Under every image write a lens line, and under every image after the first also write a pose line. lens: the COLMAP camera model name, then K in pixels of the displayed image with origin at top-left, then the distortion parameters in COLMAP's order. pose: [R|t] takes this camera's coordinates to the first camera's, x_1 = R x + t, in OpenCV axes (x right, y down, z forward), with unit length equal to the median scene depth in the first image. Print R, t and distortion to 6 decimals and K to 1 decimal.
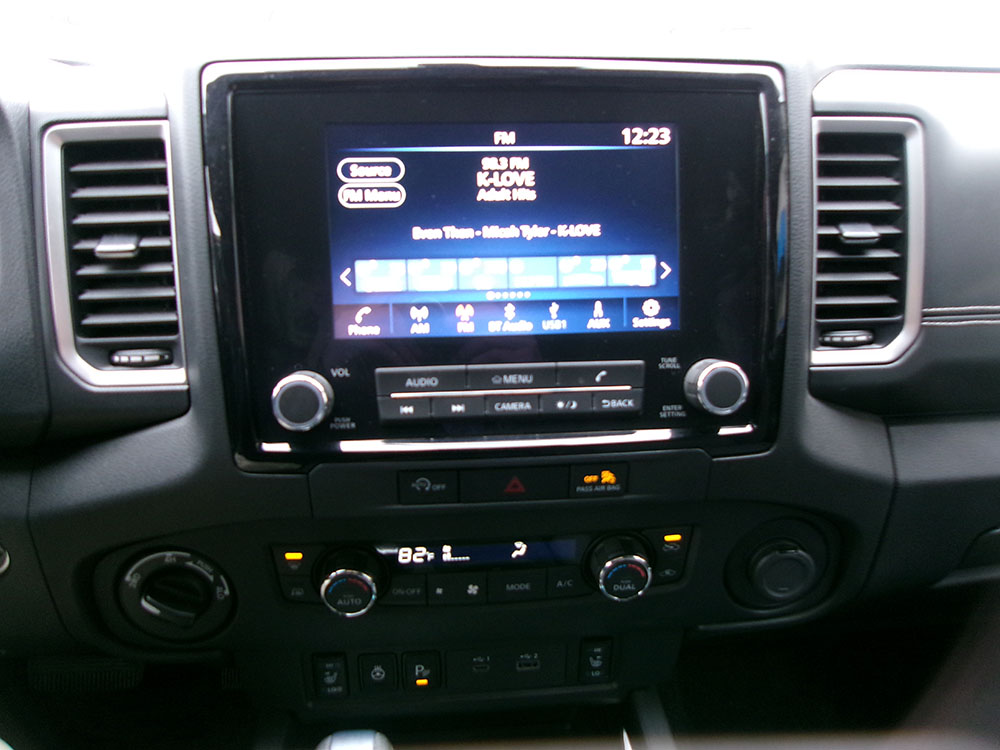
lens RADIAL K [[774.7, 0, 504.5], [0, 774.7, 373.8], [0, 0, 1]] dist [-0.035945, 0.052744]
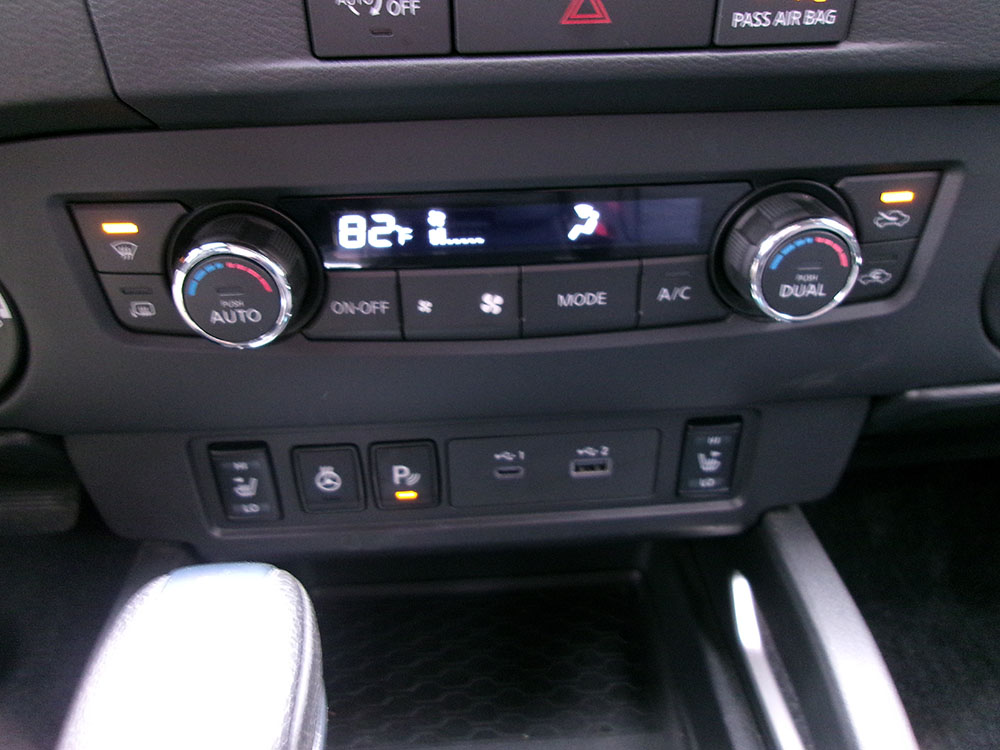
lens RADIAL K [[774.7, 0, 504.5], [0, 774.7, 373.8], [0, 0, 1]] dist [-0.035945, 0.052744]
pose [[0.999533, -0.008641, -0.029327, -0.018760], [0.013215, 0.987100, 0.159558, 0.249868], [0.027570, -0.159871, 0.986753, 0.510320]]
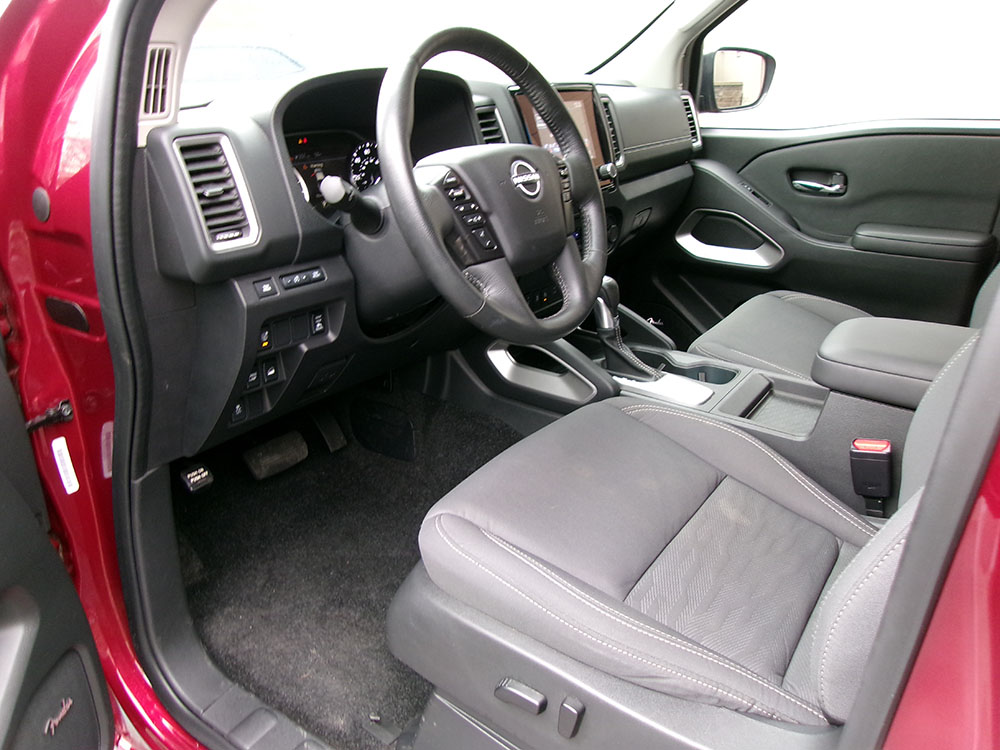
lens RADIAL K [[774.7, 0, 504.5], [0, 774.7, 373.8], [0, 0, 1]] dist [-0.035945, 0.052744]
pose [[0.638791, -0.292012, 0.711811, -2.644335], [0.287065, 0.948825, 0.131626, 0.273084], [-0.713820, 0.120254, 0.689927, -0.951124]]
